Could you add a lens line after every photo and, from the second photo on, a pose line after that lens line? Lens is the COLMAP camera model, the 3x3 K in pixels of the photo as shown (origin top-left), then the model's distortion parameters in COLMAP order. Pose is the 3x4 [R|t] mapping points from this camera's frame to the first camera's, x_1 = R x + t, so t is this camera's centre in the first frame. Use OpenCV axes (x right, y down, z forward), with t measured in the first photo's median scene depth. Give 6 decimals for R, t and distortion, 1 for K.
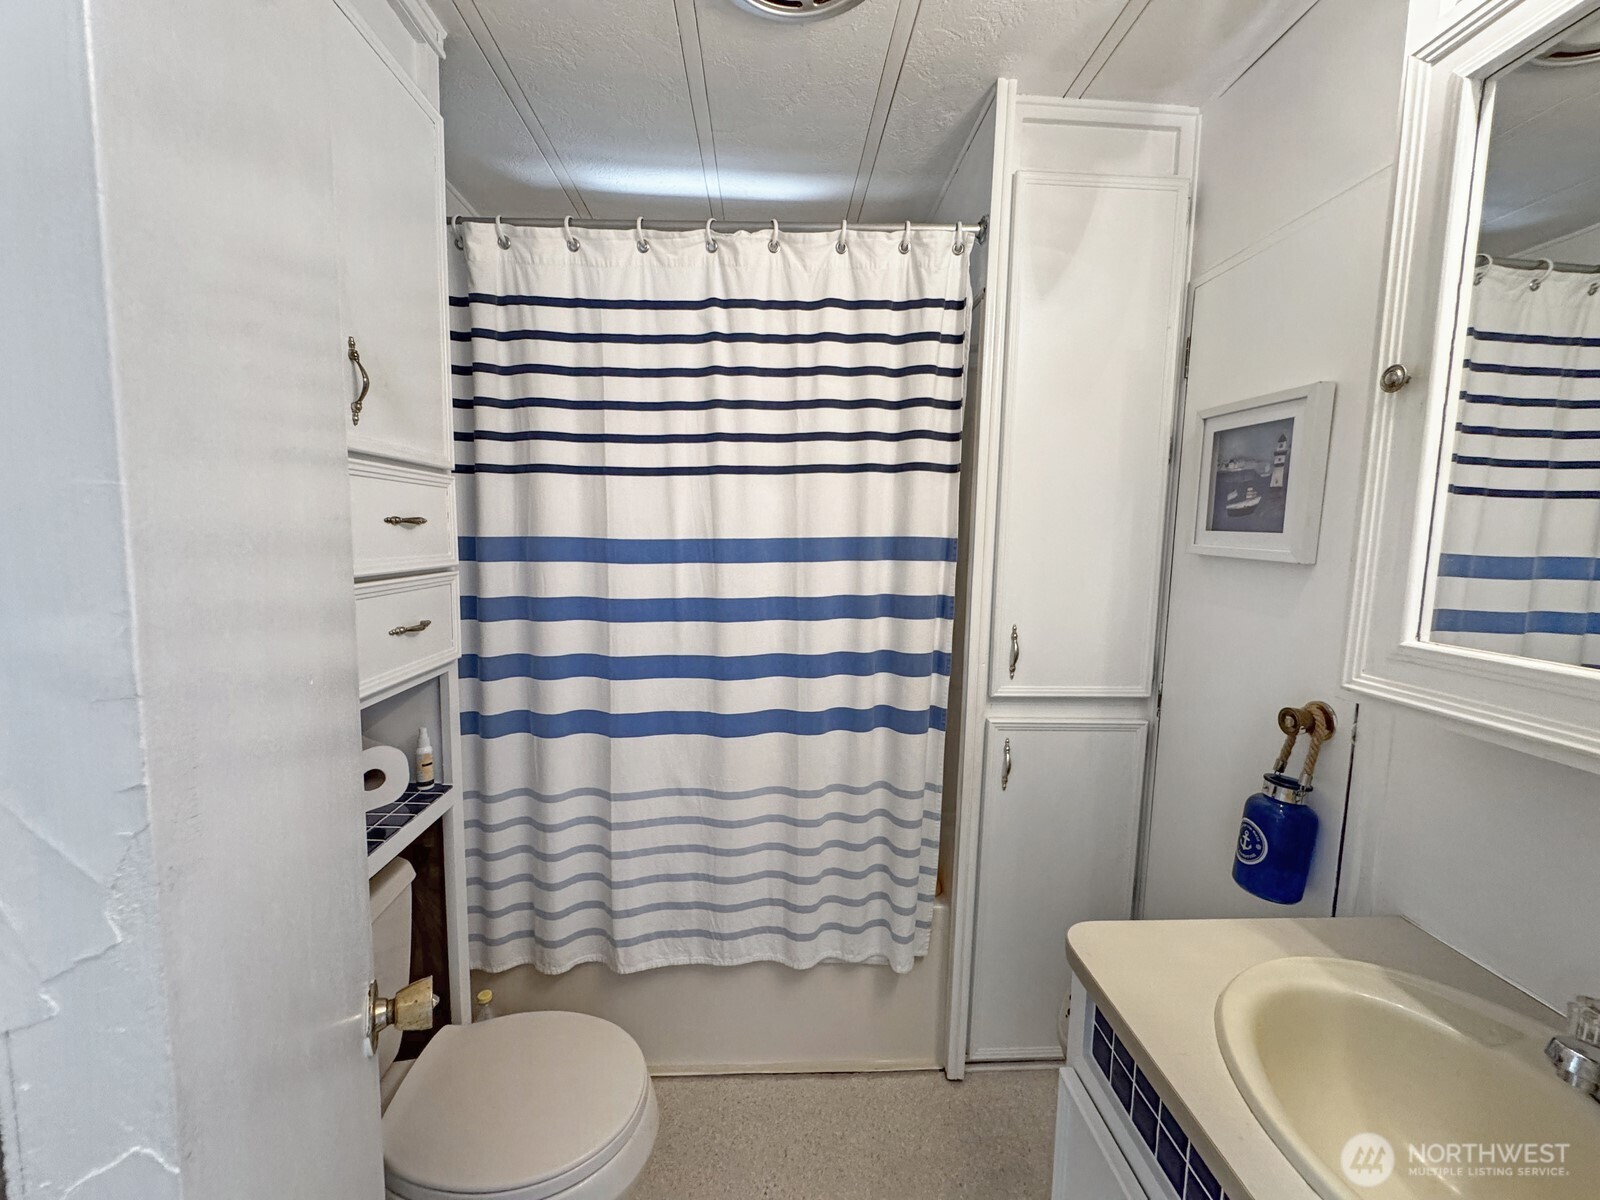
lens RADIAL K [[639.7, 0, 793.2], [0, 639.7, 601.1], [0, 0, 1]] dist [-0.002487, 0.000558]
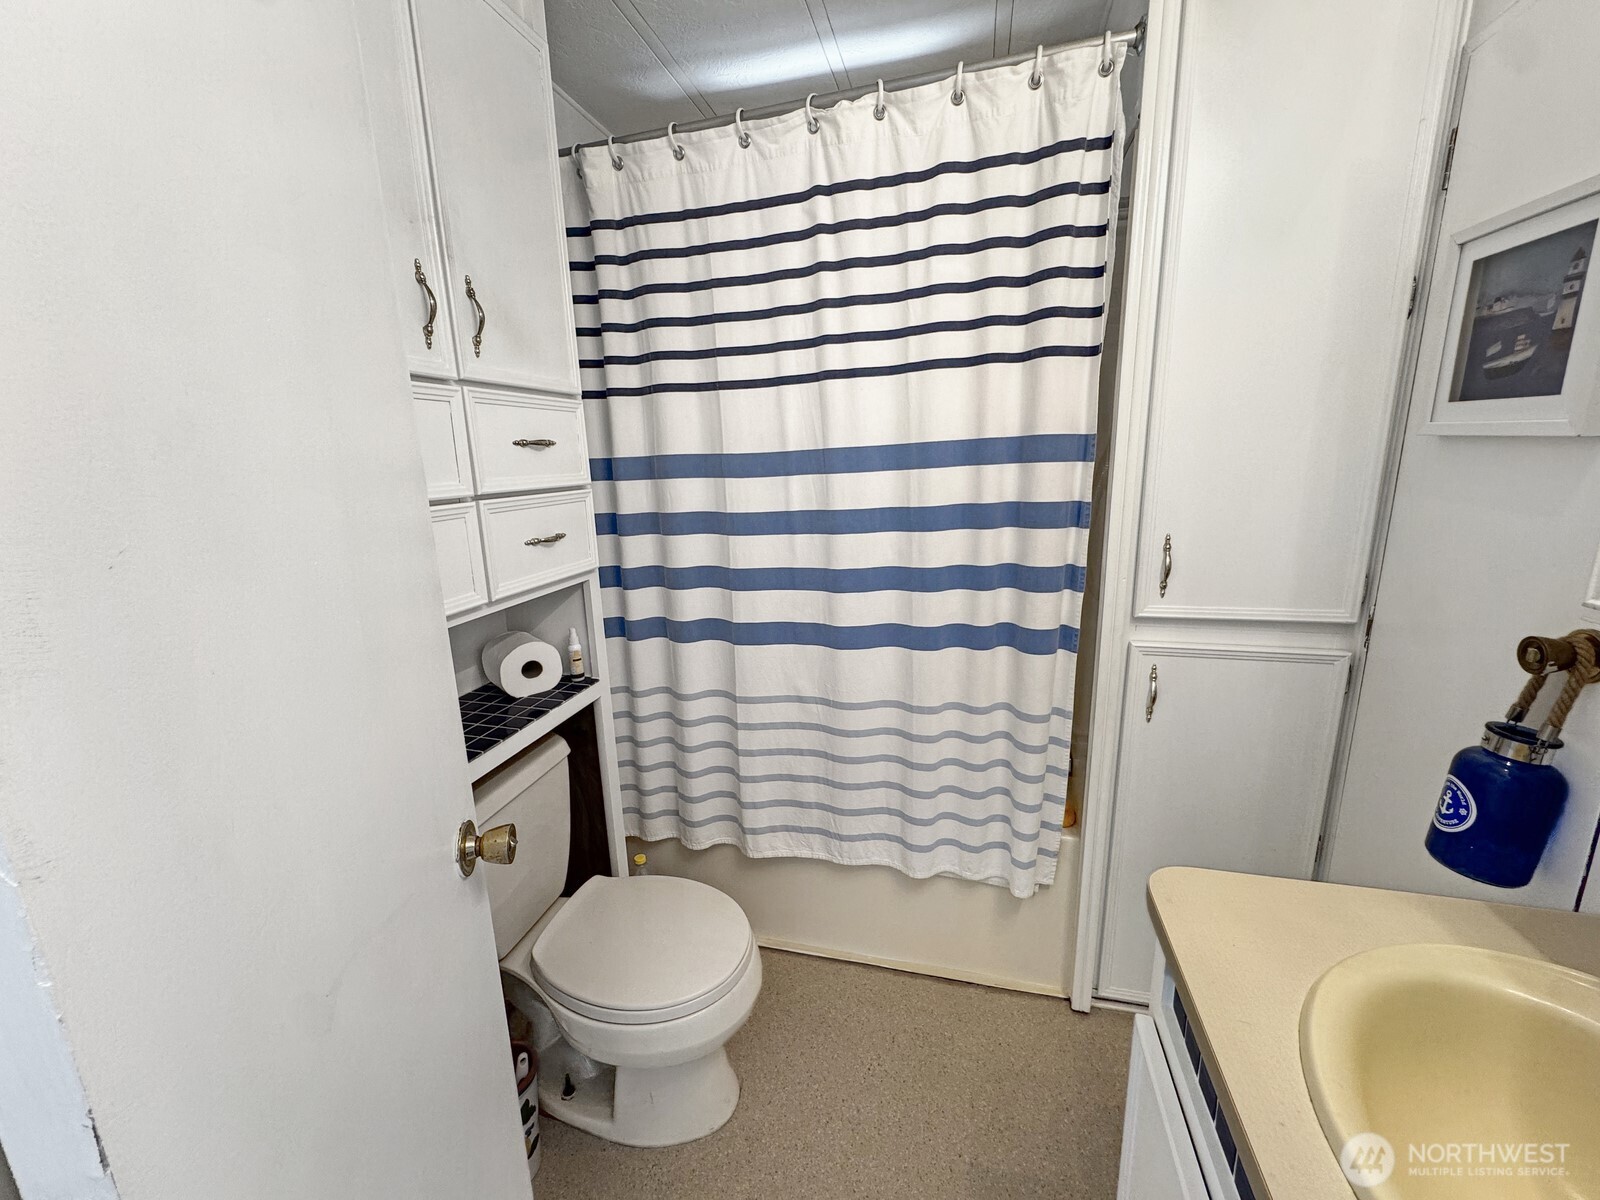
lens RADIAL K [[639.7, 0, 795.4], [0, 639.7, 599.4], [0, 0, 1]] dist [-0.002487, 0.000558]
pose [[0.953165, 0.019416, -0.301828, 0.136426], [0.015958, 0.993319, 0.114293, 0.019419], [0.302030, -0.113757, 0.946487, 0.035648]]
